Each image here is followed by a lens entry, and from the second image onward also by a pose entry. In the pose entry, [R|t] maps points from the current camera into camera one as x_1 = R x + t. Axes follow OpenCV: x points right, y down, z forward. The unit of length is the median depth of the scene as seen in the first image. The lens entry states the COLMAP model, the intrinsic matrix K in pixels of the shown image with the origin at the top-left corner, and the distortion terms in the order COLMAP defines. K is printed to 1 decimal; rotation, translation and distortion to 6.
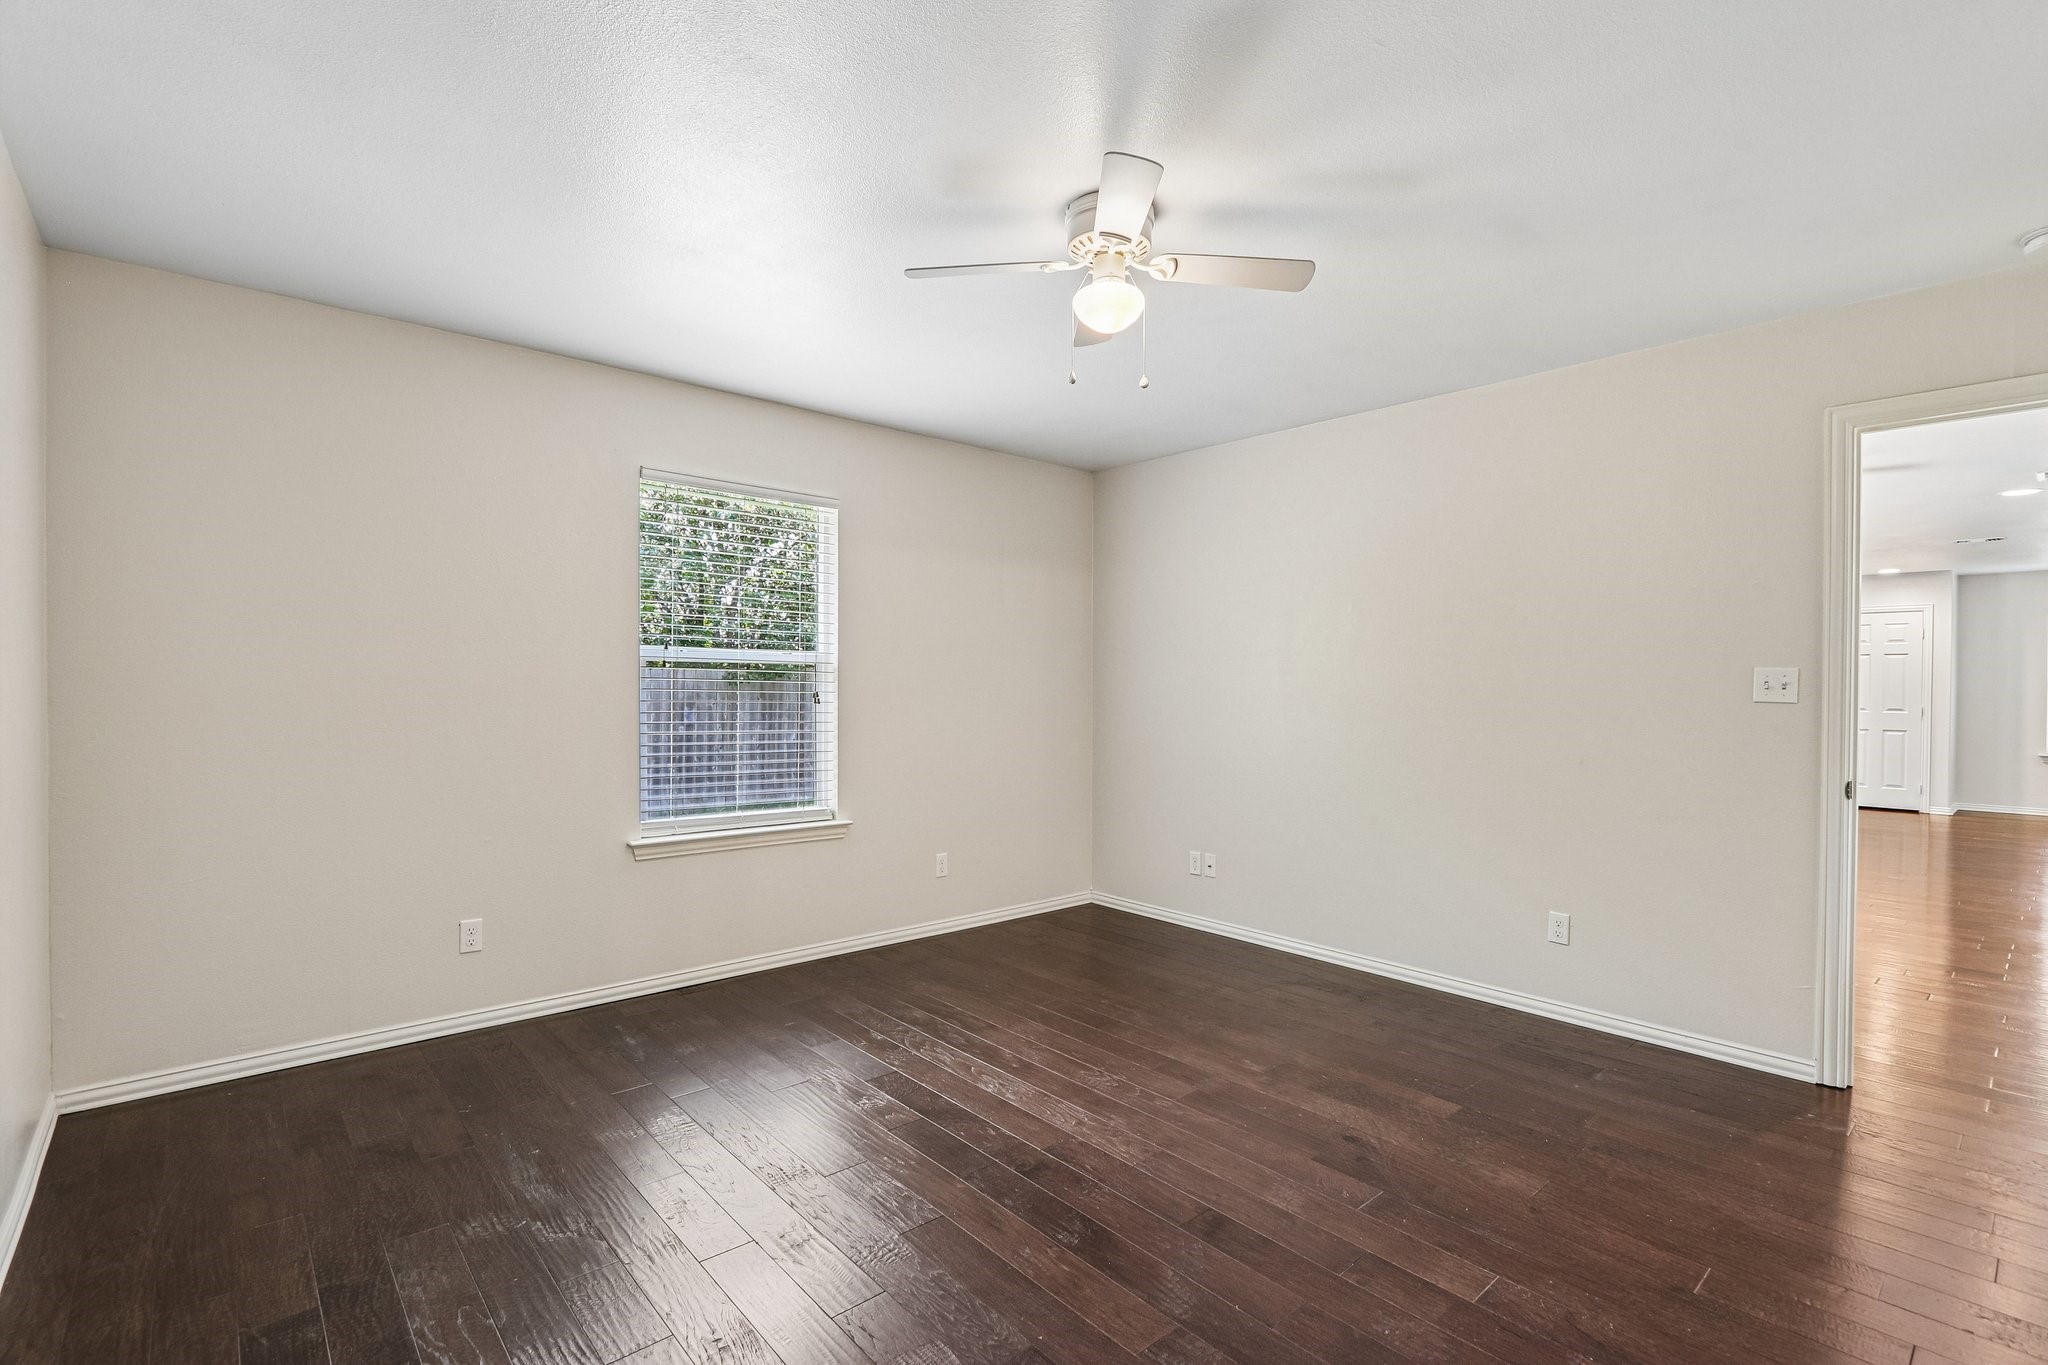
lens RADIAL K [[944.6, 0, 1023.2], [0, 944.6, 688.7], [0, 0, 1]] dist [-0.015970, 0.003036]
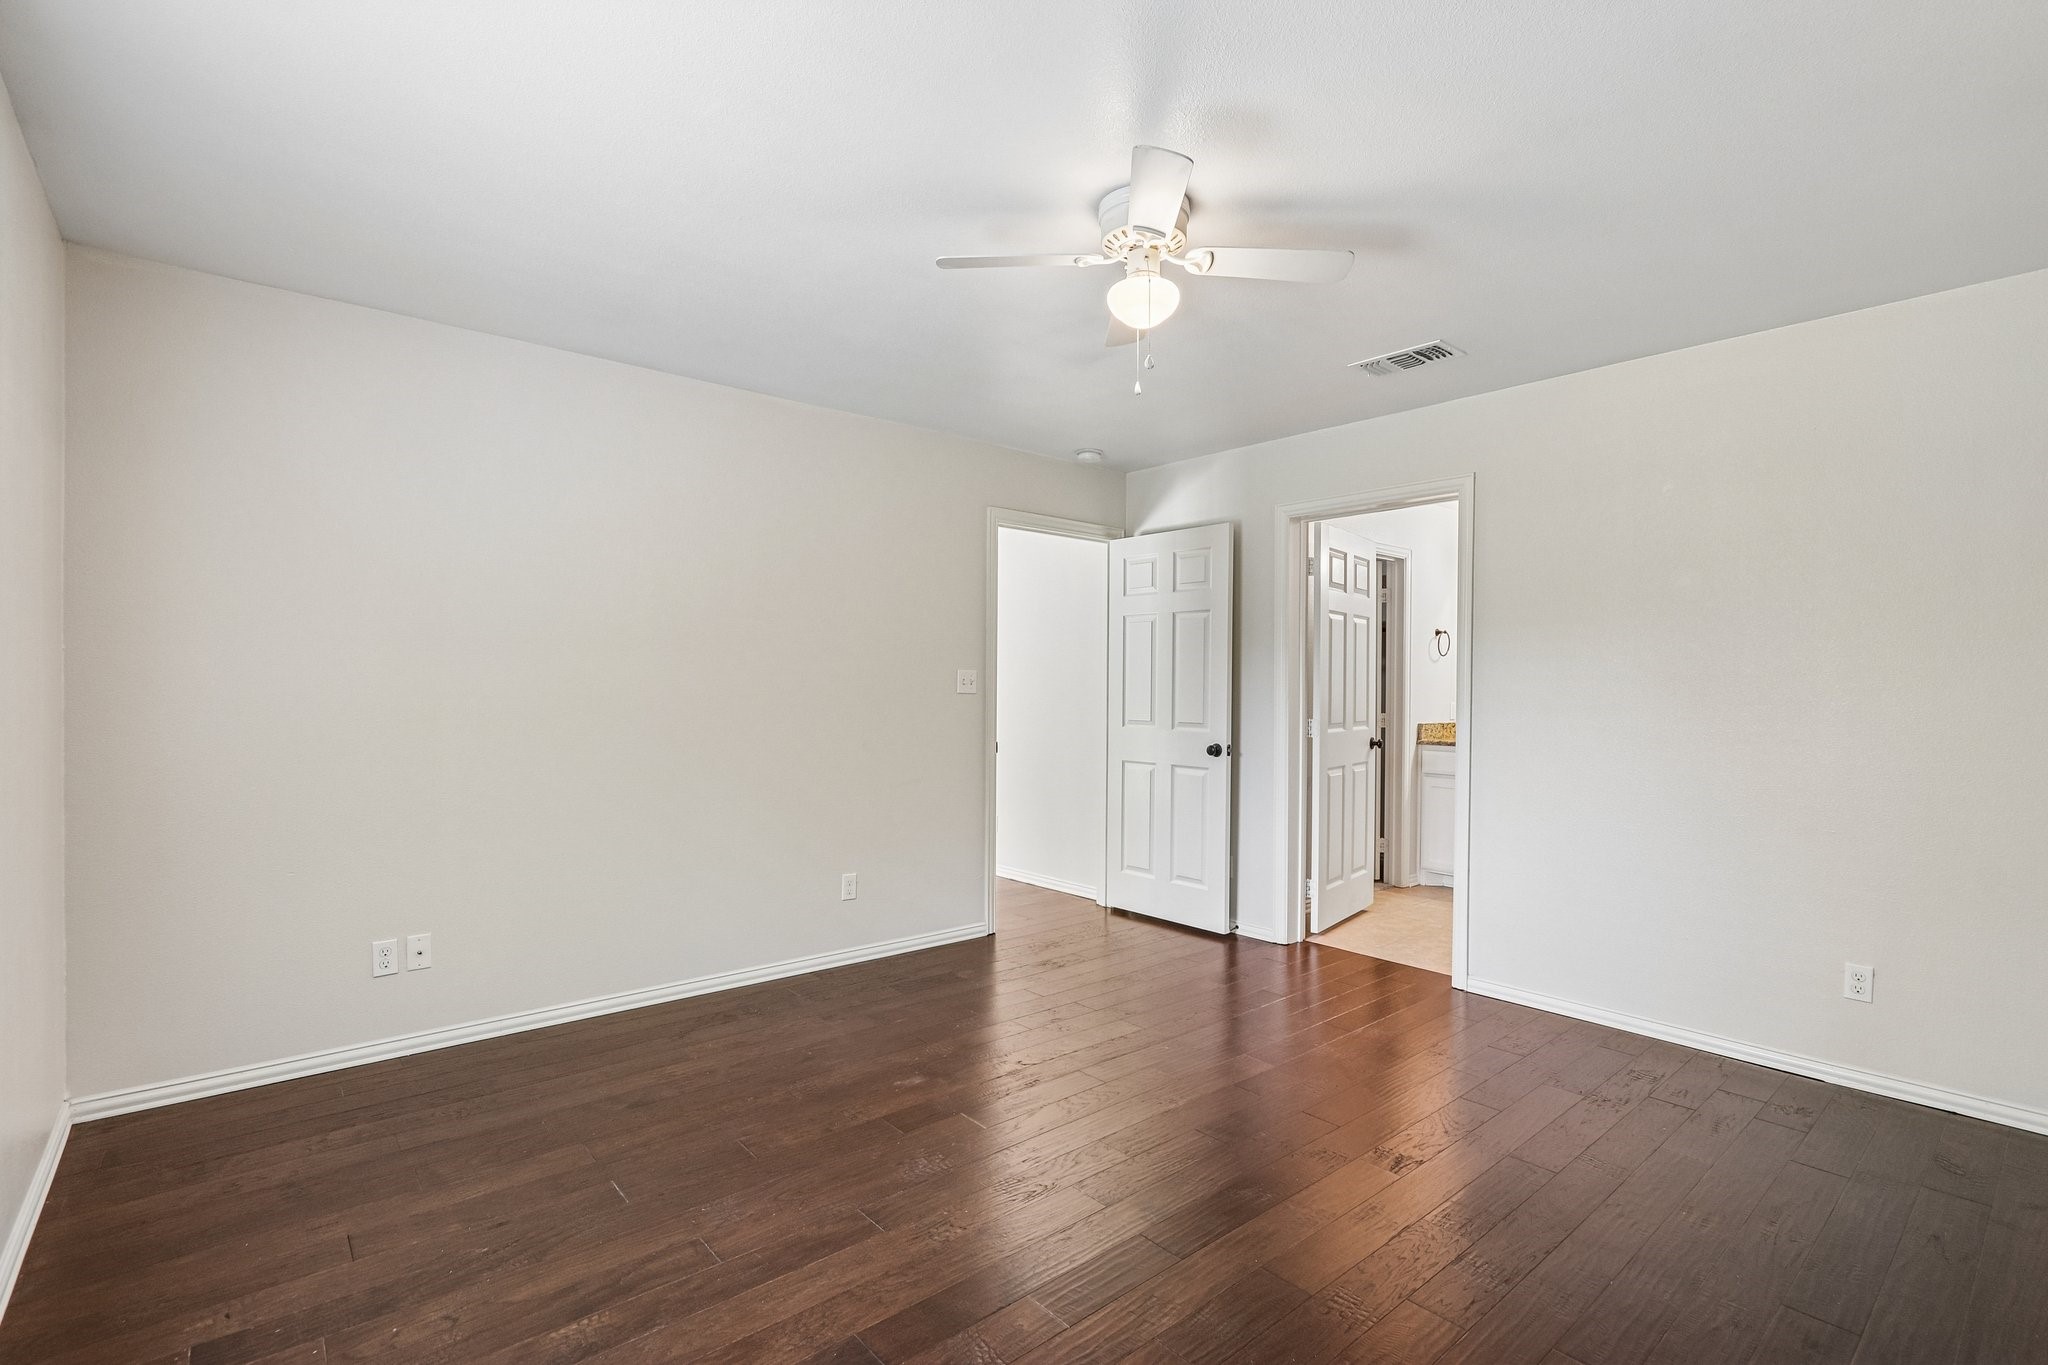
lens RADIAL K [[944.6, 0, 1024.3], [0, 944.6, 685.9], [0, 0, 1]] dist [-0.015970, 0.003036]
pose [[0.002780, 0.002593, 0.999993, -0.599204], [0.002574, 0.999993, -0.002600, 0.005559], [-0.999993, 0.002582, 0.002773, 0.752916]]
